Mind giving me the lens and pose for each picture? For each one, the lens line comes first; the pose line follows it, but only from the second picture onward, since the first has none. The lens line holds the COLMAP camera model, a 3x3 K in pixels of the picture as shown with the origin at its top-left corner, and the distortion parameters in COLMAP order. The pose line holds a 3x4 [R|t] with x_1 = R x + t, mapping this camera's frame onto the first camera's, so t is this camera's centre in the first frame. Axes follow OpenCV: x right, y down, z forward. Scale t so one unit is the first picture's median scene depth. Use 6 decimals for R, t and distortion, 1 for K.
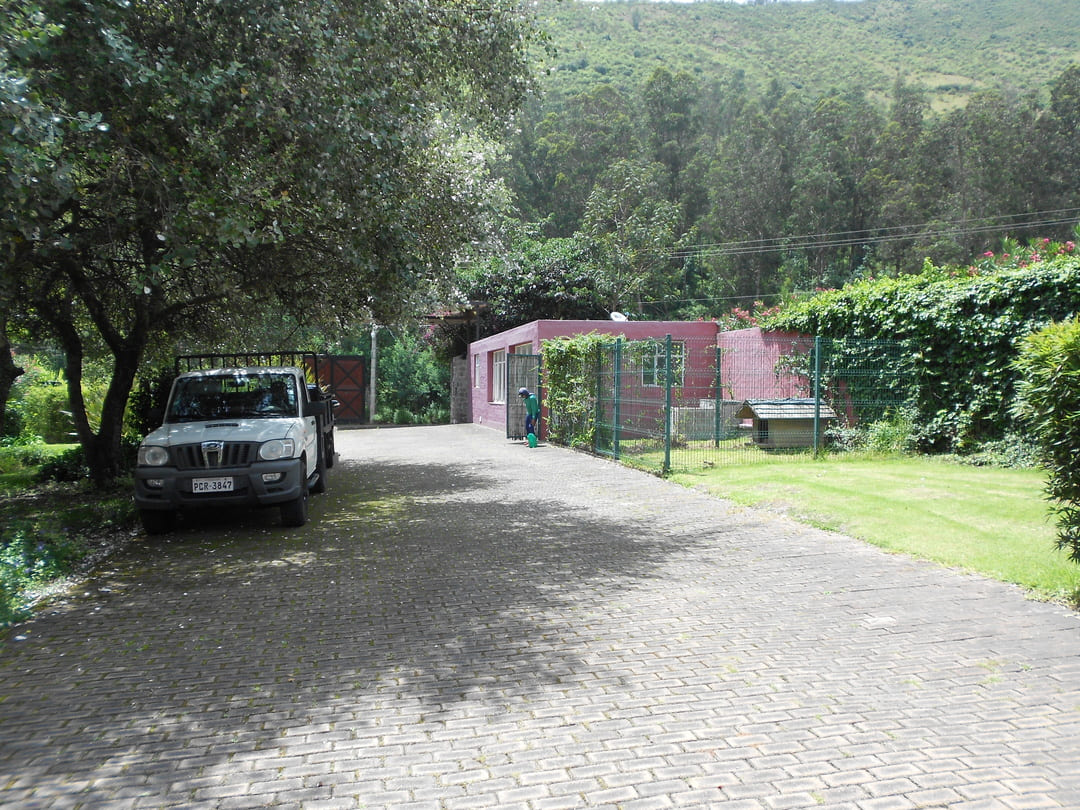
lens RADIAL K [[858.3, 0, 540.3], [0, 858.3, 406.9], [0, 0, 1]] dist [0.012881, -0.004719]
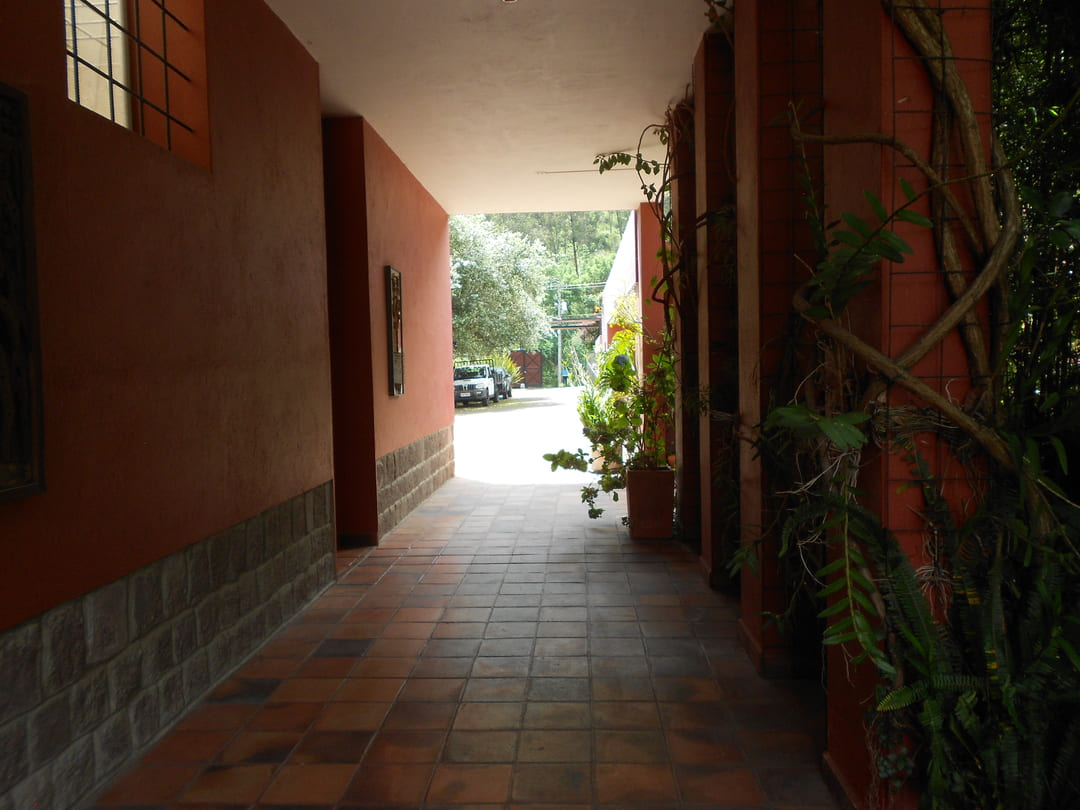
lens RADIAL K [[858.3, 0, 540.0], [0, 858.3, 404.5], [0, 0, 1]] dist [0.012881, -0.004719]
pose [[0.961343, -0.011061, -0.275130, 0.975769], [0.019154, 0.999459, 0.026745, 0.030611], [0.274686, -0.030981, 0.961035, -2.546903]]
